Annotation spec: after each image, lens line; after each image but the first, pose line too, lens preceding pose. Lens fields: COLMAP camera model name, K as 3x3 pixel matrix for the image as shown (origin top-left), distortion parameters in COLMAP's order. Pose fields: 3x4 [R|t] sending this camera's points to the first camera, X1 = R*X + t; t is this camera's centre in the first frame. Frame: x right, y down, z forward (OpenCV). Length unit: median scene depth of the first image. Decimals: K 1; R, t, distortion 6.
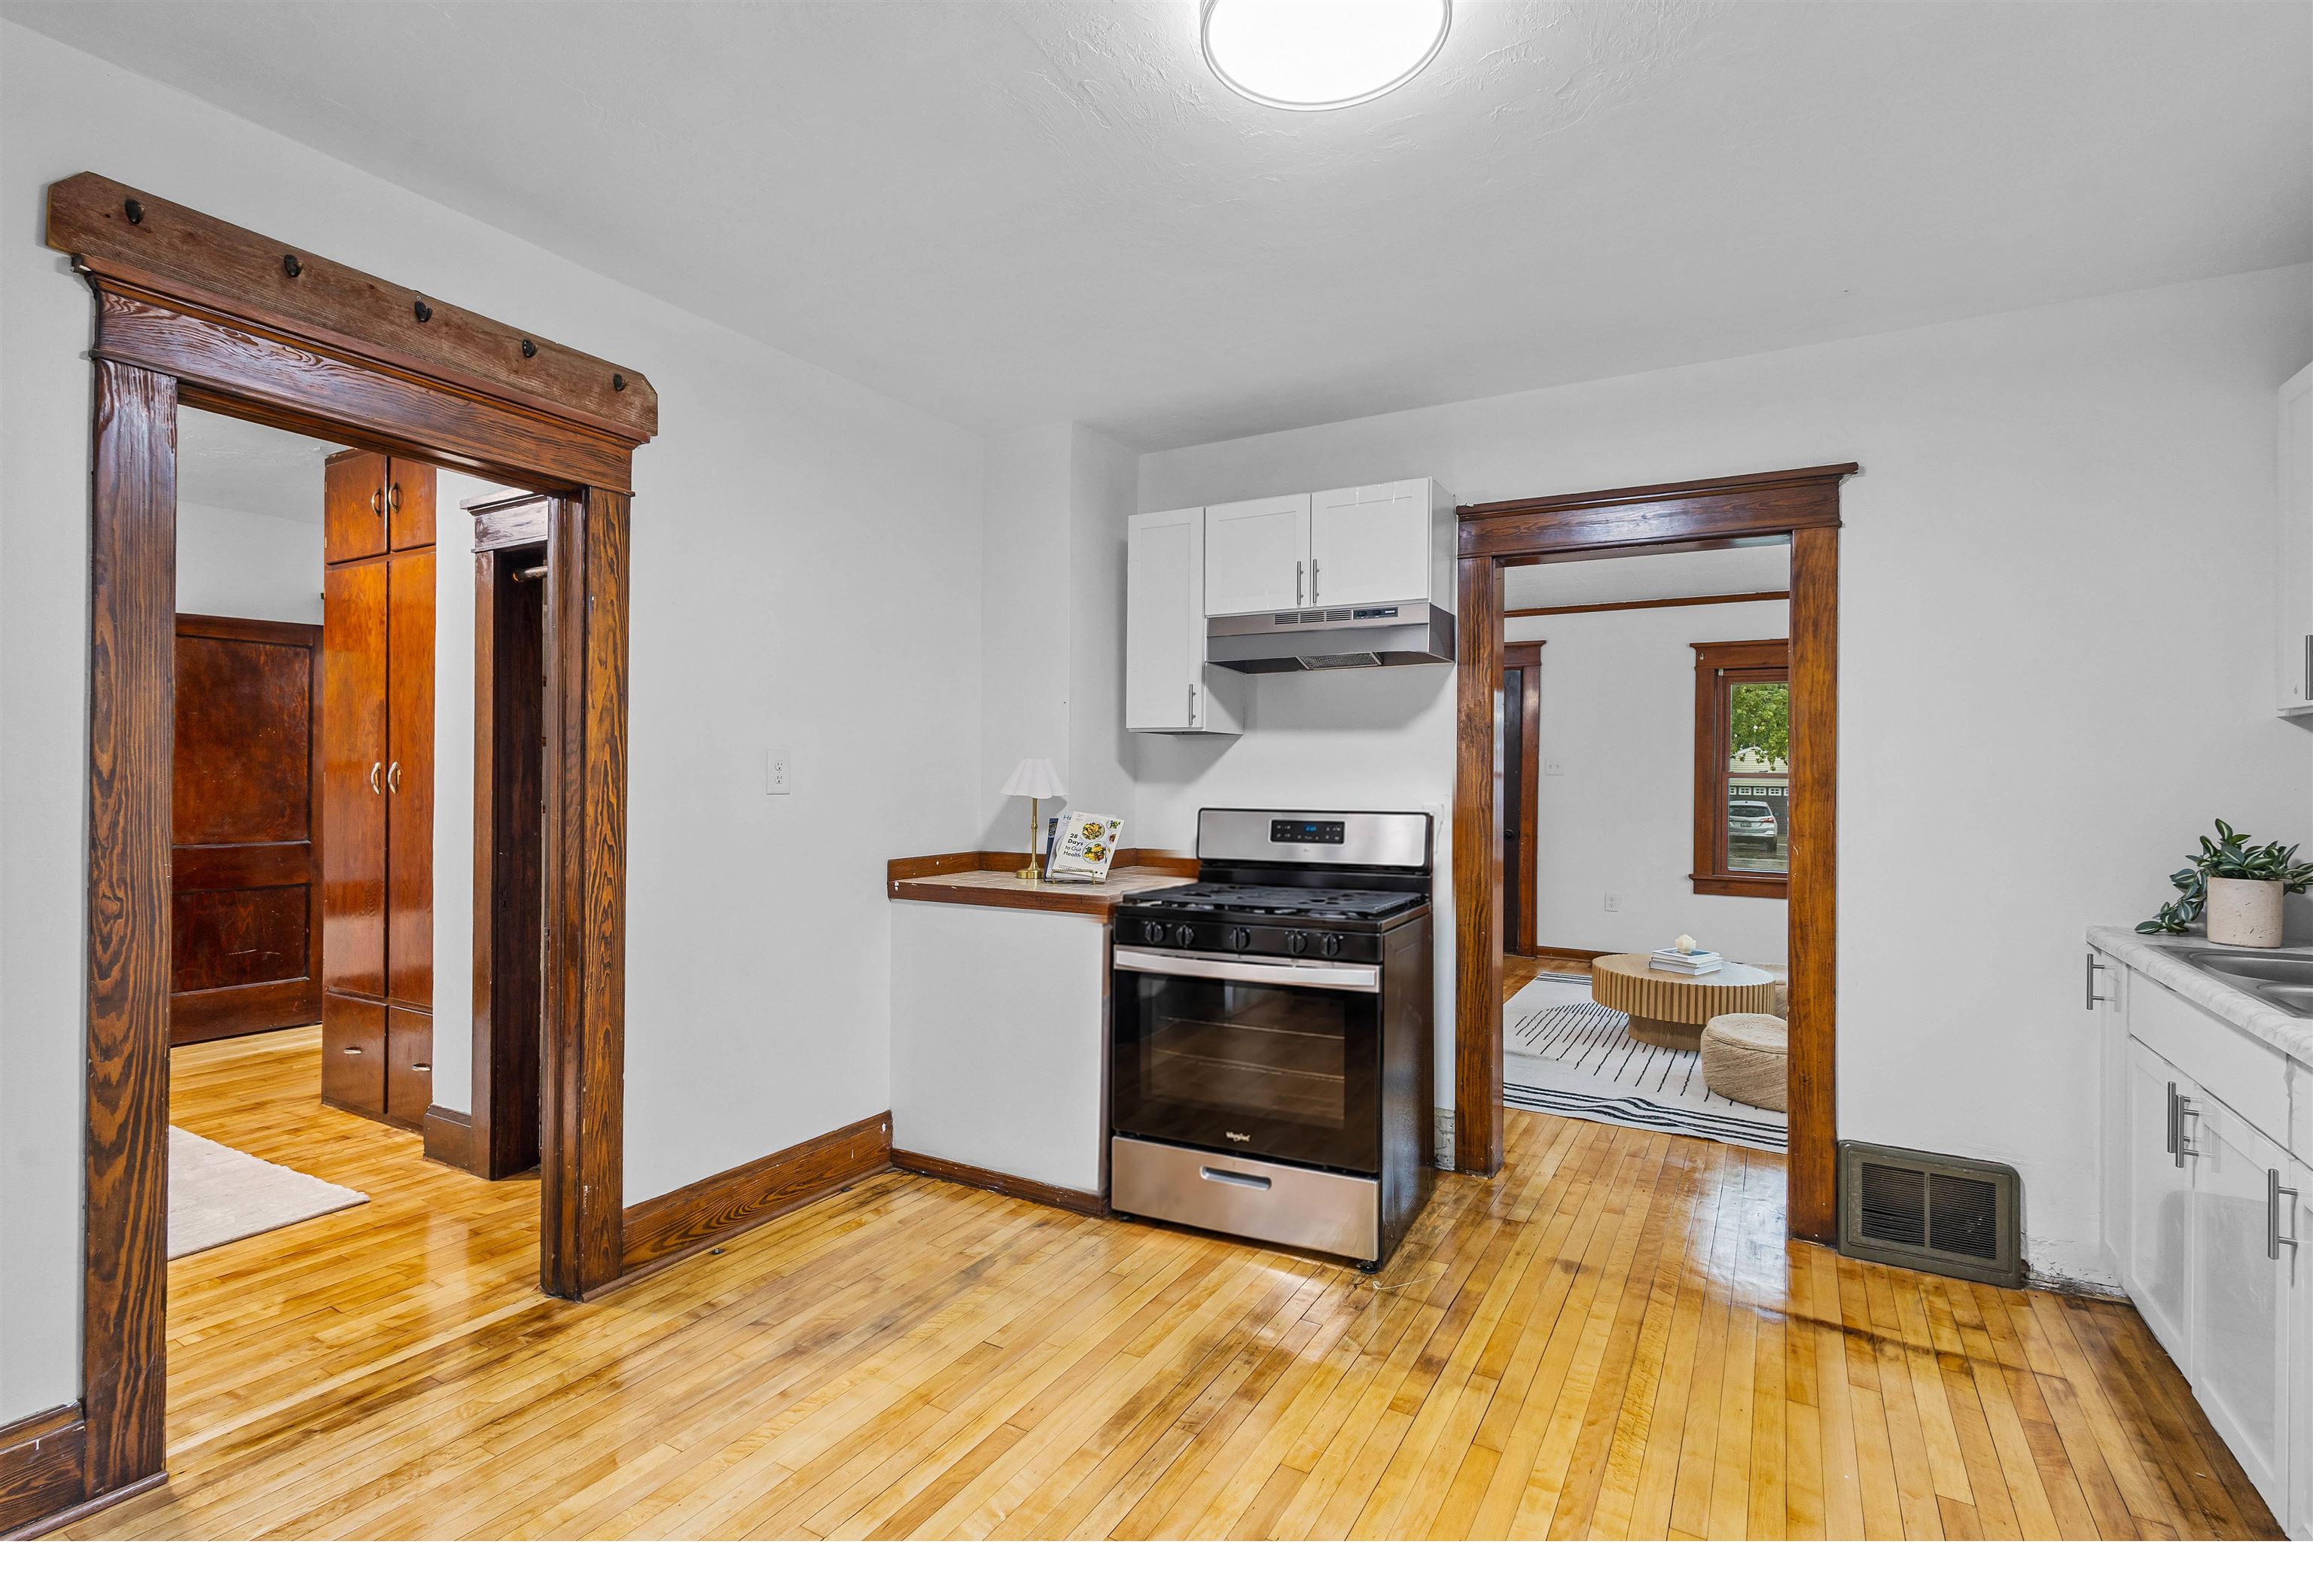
lens RADIAL K [[1087.8, 0, 1177.5], [0, 1087.8, 775.1], [0, 0, 1]] dist [0.002492, -0.000006]
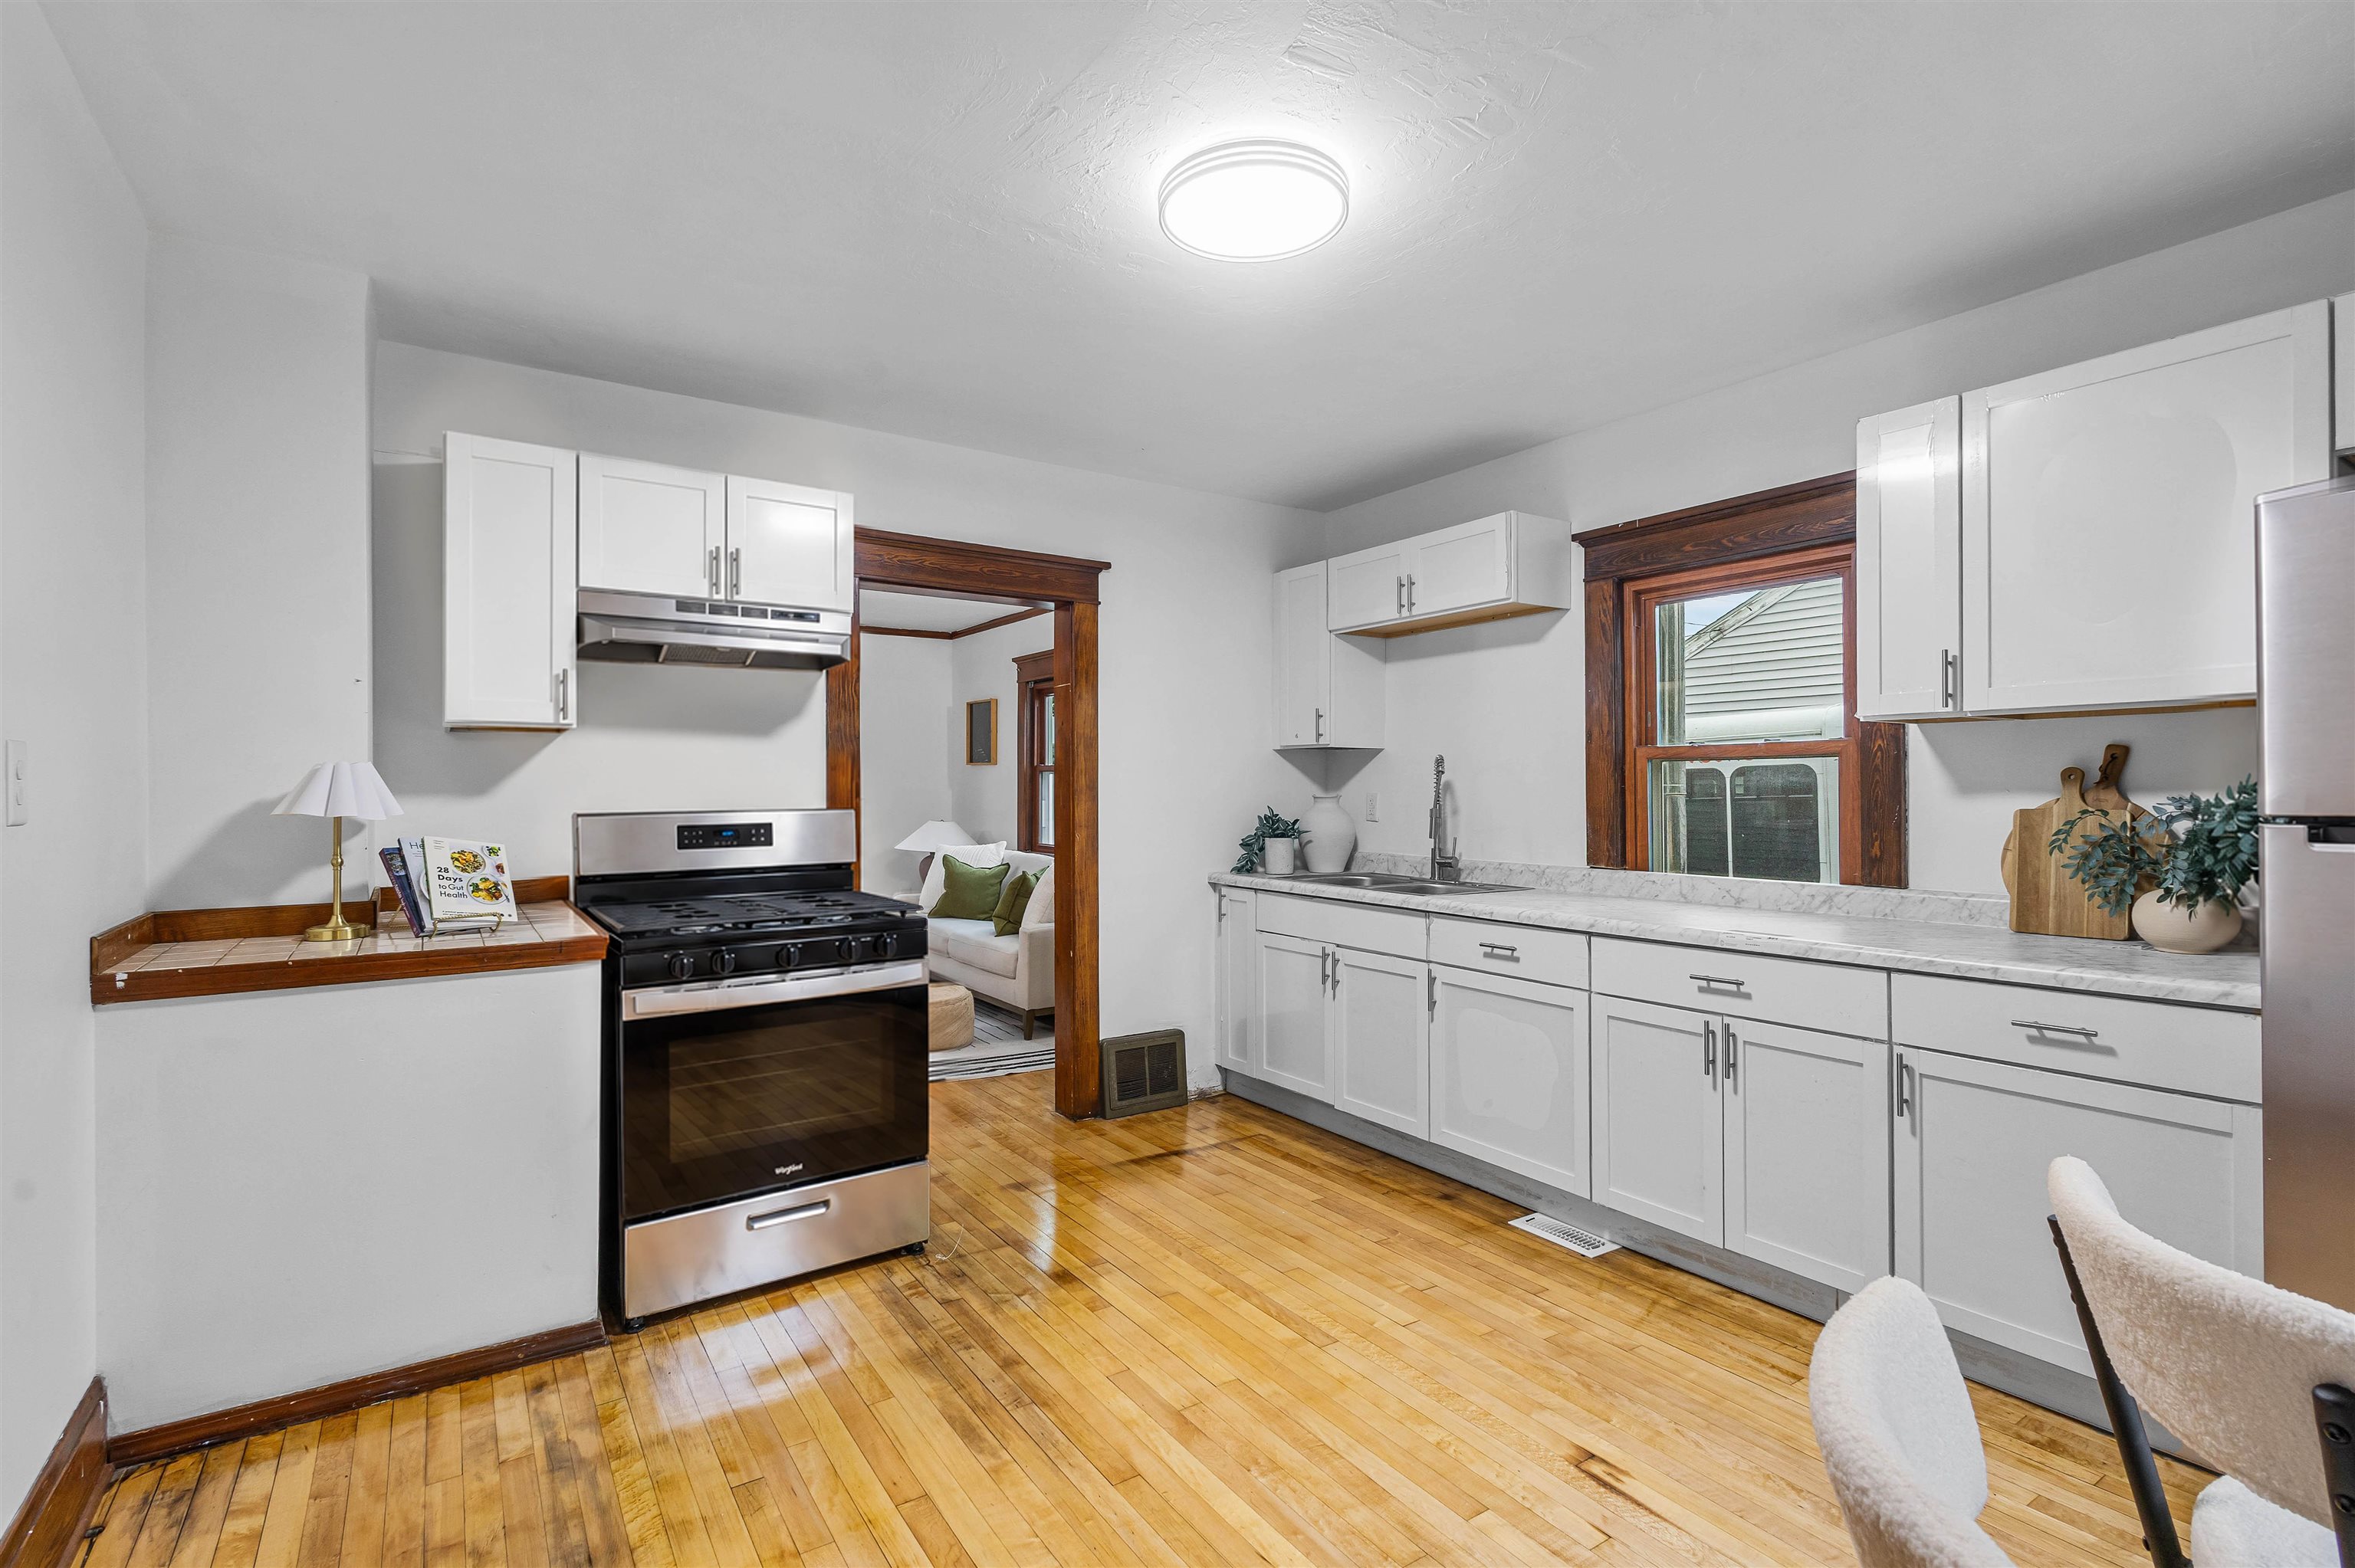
lens RADIAL K [[1085.7, 0, 1192.7], [0, 1085.7, 803.3], [0, 0, 1]] dist [0.006095, -0.001869]
pose [[0.438759, -0.020280, 0.898376, -0.582540], [0.002043, 0.999765, 0.021571, -0.002092], [-0.898603, -0.007629, 0.438697, 0.270468]]
